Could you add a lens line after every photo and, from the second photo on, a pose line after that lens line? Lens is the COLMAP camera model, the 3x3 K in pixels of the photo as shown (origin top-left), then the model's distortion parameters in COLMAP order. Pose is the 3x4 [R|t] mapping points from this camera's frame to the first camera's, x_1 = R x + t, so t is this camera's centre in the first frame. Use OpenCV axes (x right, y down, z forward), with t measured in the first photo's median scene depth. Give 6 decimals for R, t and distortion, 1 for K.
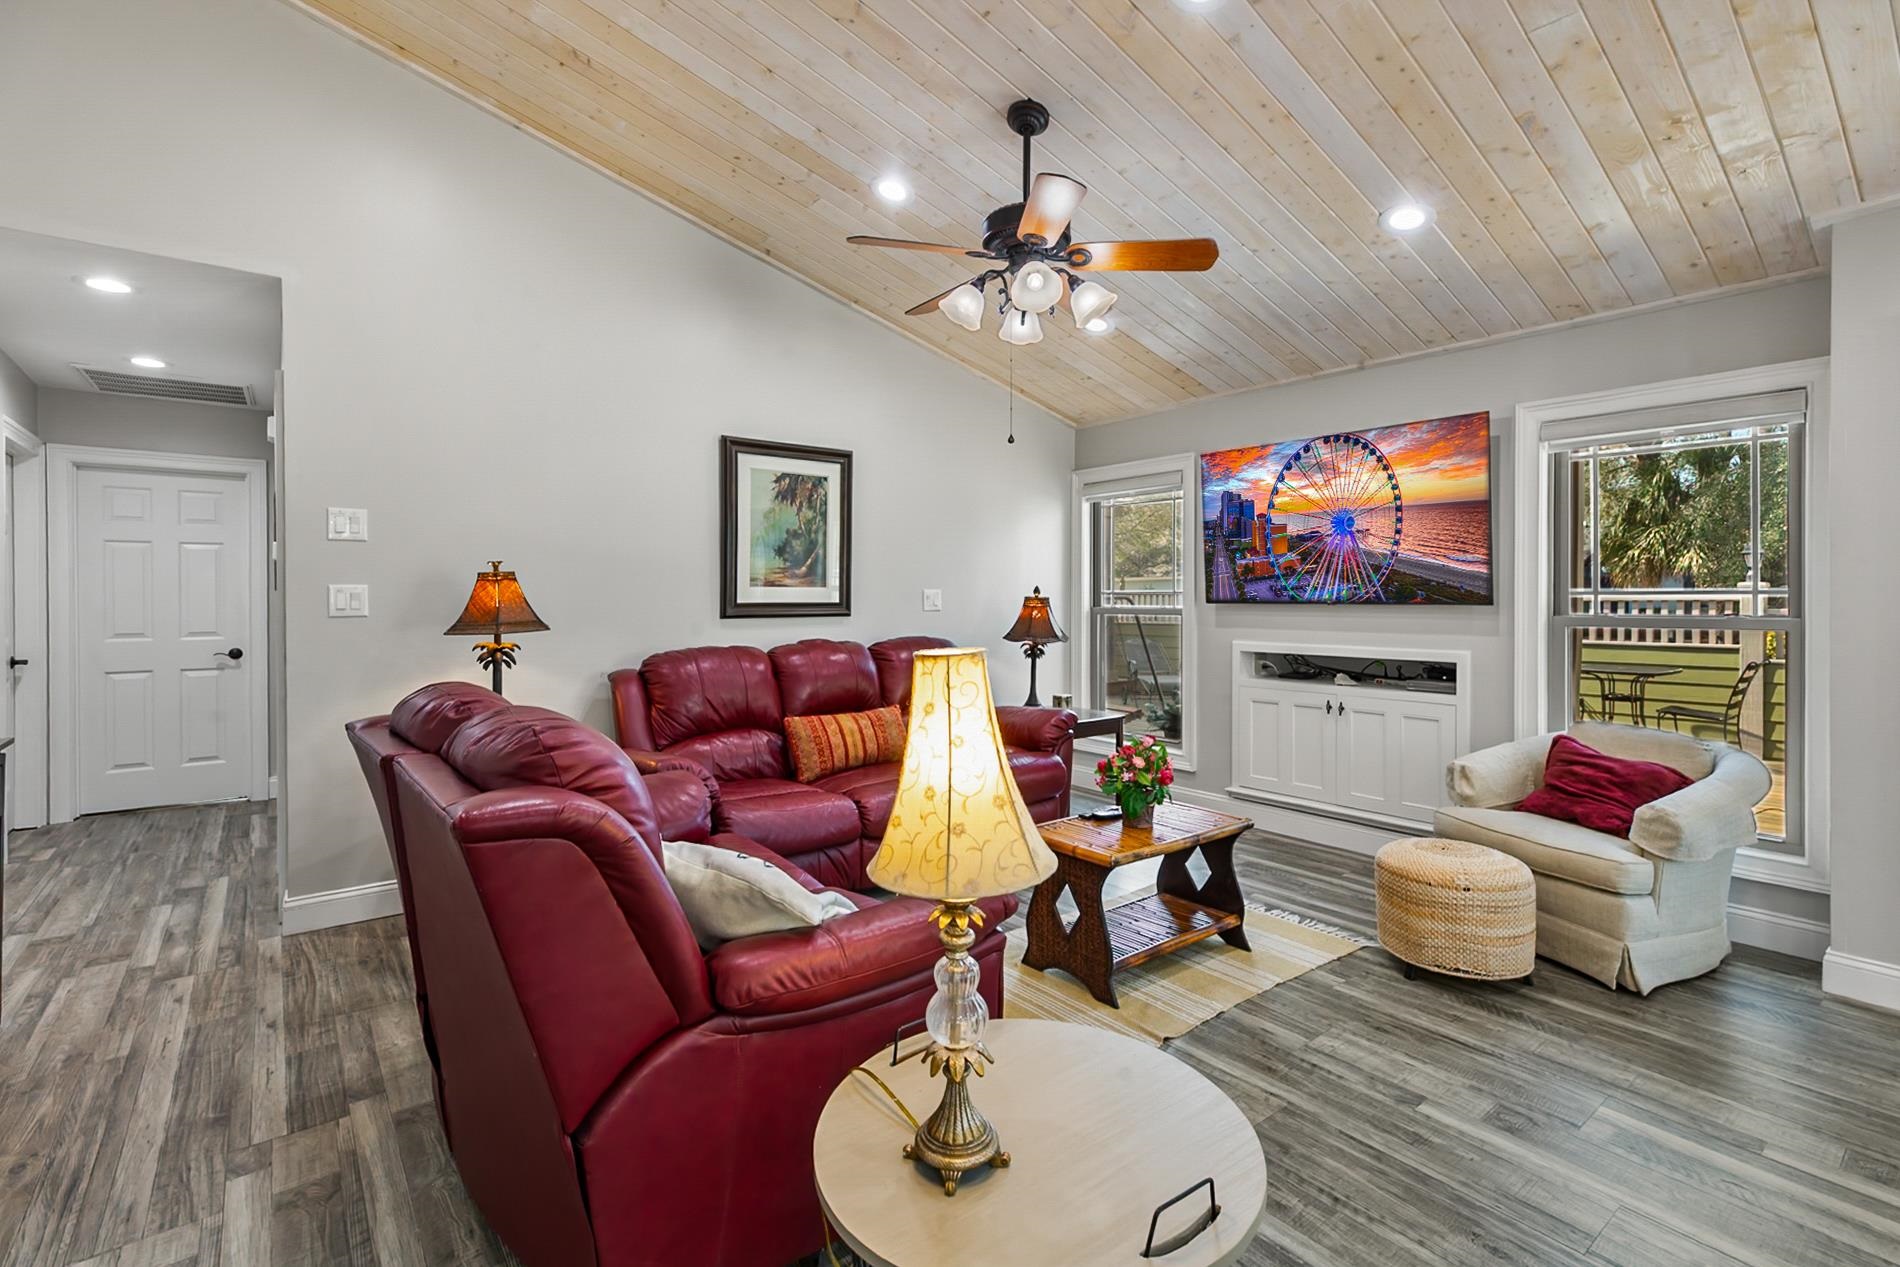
lens RADIAL K [[874.8, 0, 945.7], [0, 874.8, 601.7], [0, 0, 1]] dist [0.010973, -0.000058]
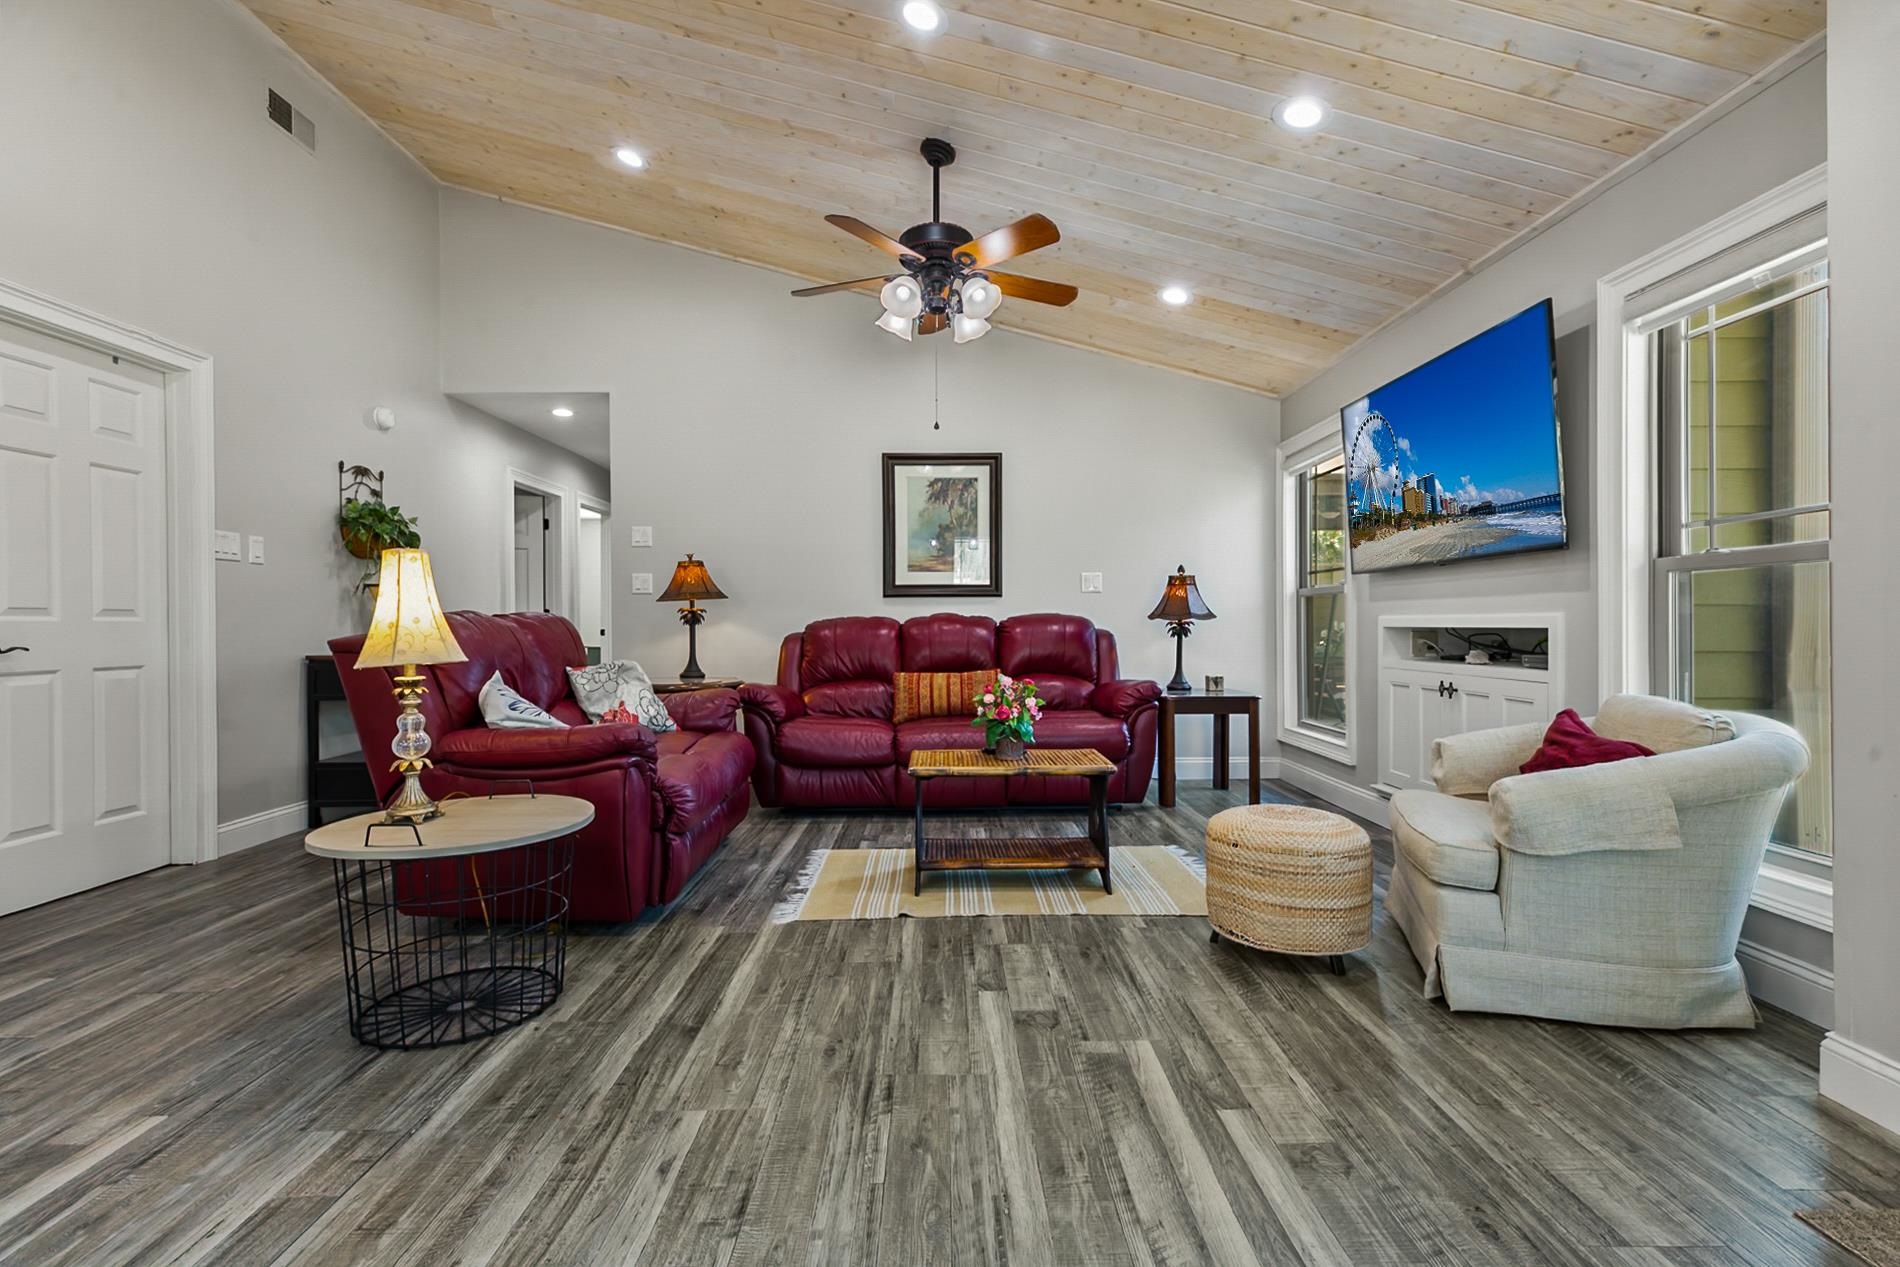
lens RADIAL K [[859.2, 0, 944.8], [0, 859.2, 624.3], [0, 0, 1]] dist [0.009253, 0.000258]
pose [[0.793429, -0.003345, -0.608653, 0.625092], [0.002096, 0.999994, -0.002763, 0.067412], [0.608659, 0.000917, 0.793431, 0.069156]]
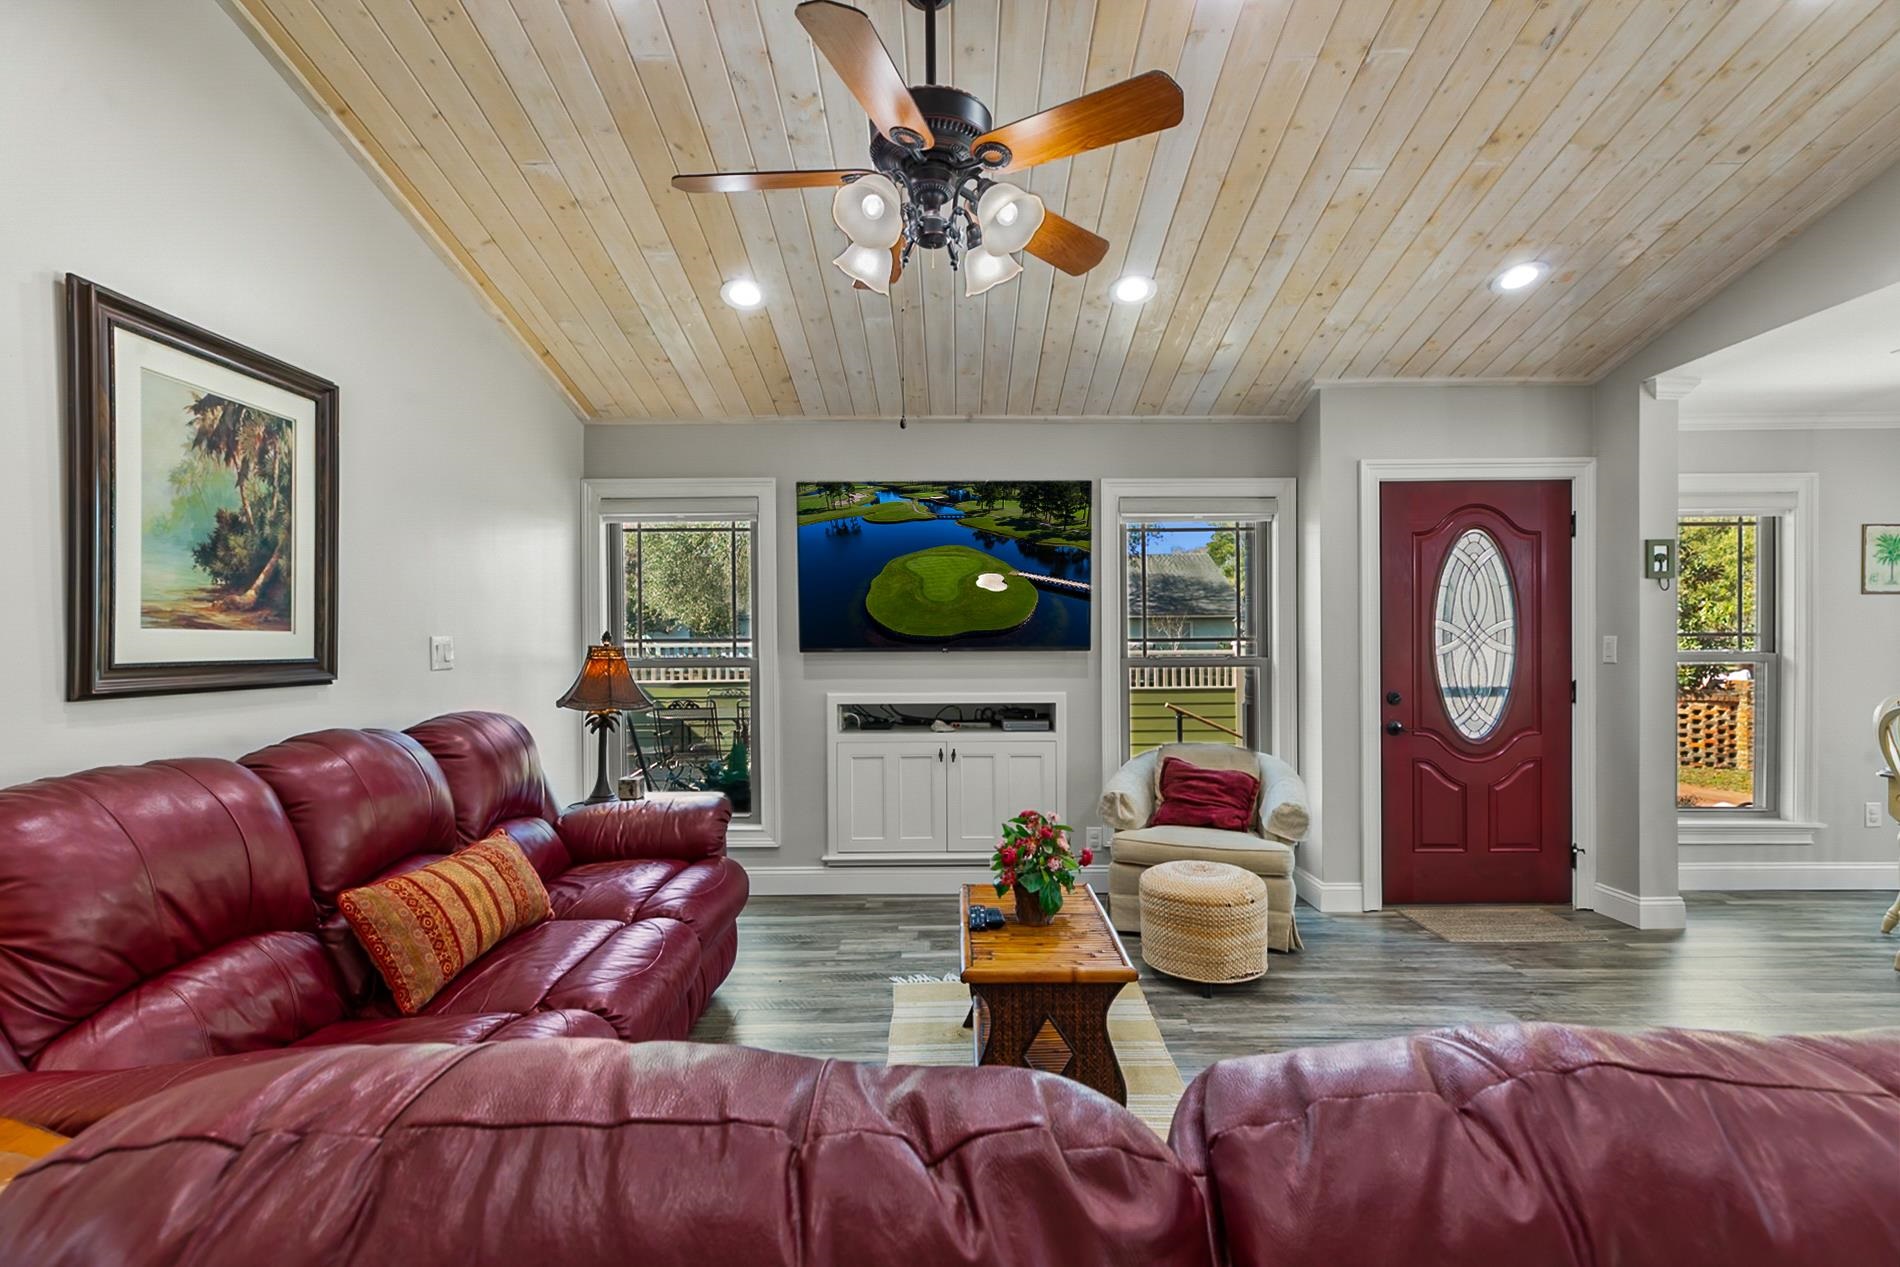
lens RADIAL K [[859.3, 0, 964.6], [0, 859.3, 649.0], [0, 0, 1]] dist [0.010266, 0.000370]
pose [[0.610409, -0.008572, 0.792040, -0.355349], [0.008635, 0.999954, 0.004168, -0.004822], [-0.792039, 0.004295, 0.610455, 0.426432]]
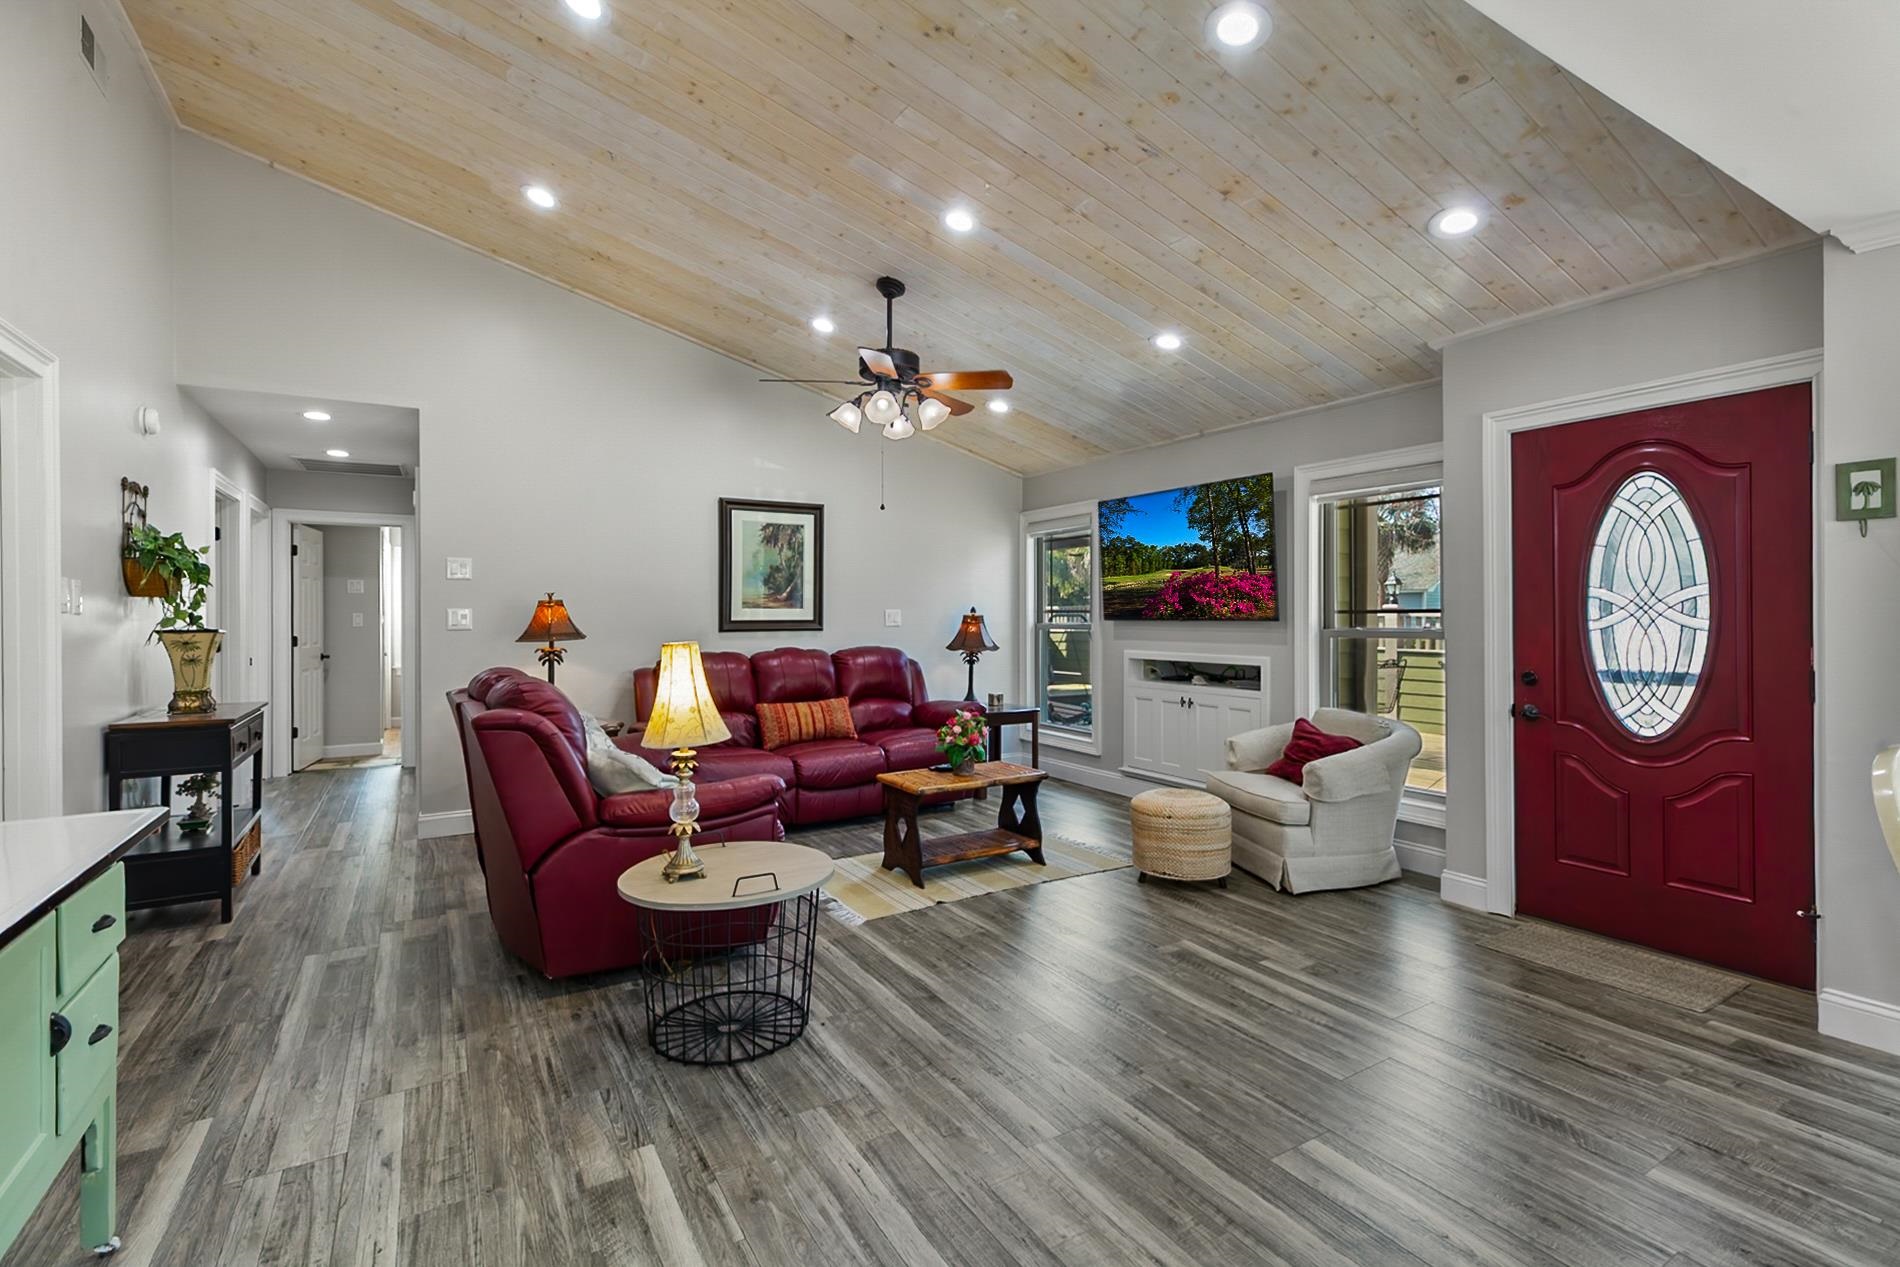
lens RADIAL K [[870.1, 0, 948.9], [0, 870.1, 612.3], [0, 0, 1]] dist [0.011617, 0.000311]
pose [[0.992923, -0.002664, -0.118726, 0.280239], [0.001733, 0.999967, -0.007940, -0.000026], [0.118743, 0.007678, 0.992895, -0.326306]]
